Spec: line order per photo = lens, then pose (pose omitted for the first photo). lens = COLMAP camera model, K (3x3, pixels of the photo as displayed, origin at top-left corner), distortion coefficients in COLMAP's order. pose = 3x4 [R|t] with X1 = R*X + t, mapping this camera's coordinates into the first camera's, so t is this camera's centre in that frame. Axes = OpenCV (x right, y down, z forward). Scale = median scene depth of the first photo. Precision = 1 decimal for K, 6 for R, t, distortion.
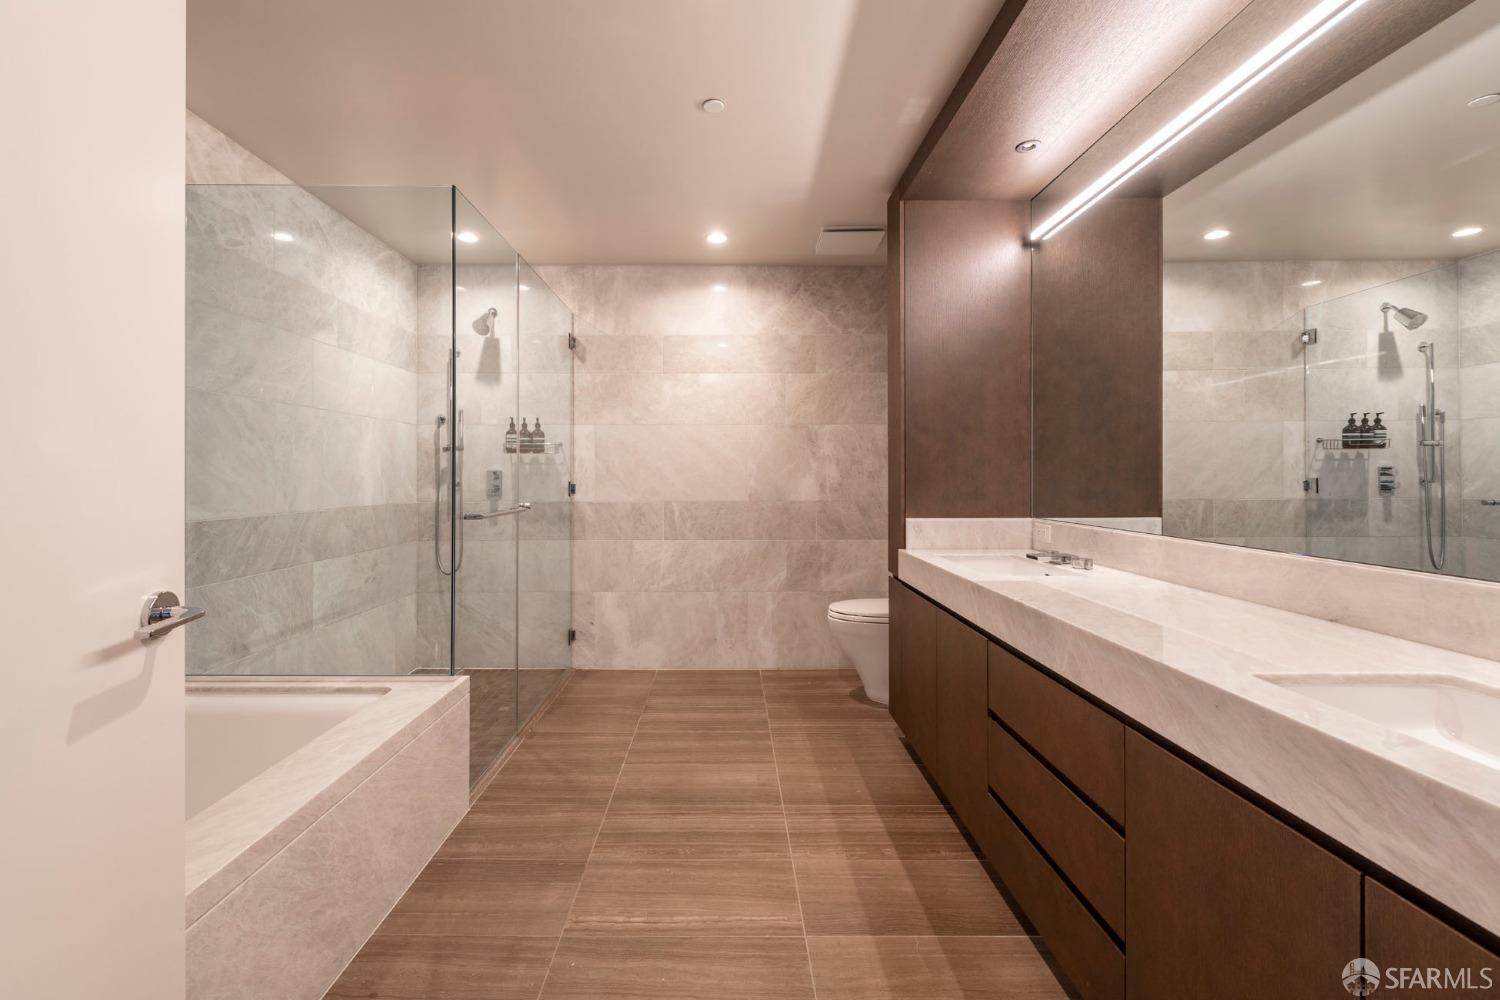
lens RADIAL K [[610.3, 0, 747.3], [0, 610.3, 475.2], [0, 0, 1]] dist [-0.001345, -0.000374]
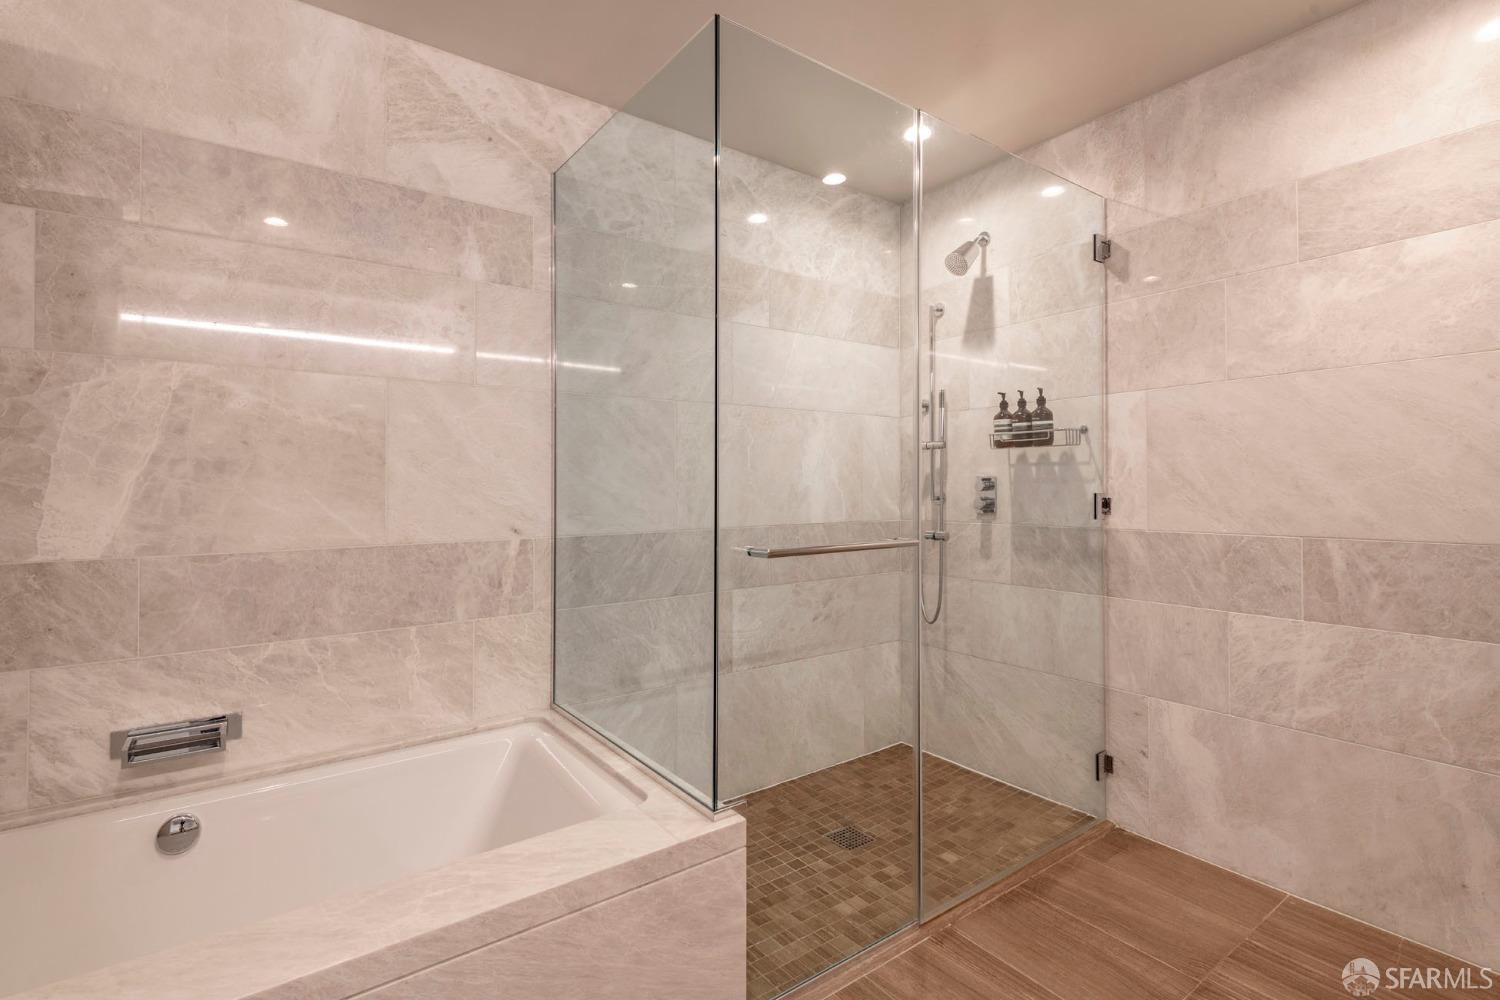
lens RADIAL K [[701.2, 0, 749.9], [0, 701.2, 482.5], [0, 0, 1]] dist [0.003034, -0.001207]
pose [[0.564017, -0.008581, -0.825718, 0.069286], [0.007660, 0.999957, -0.005160, 0.001337], [0.825727, -0.003415, 0.564059, 0.363653]]
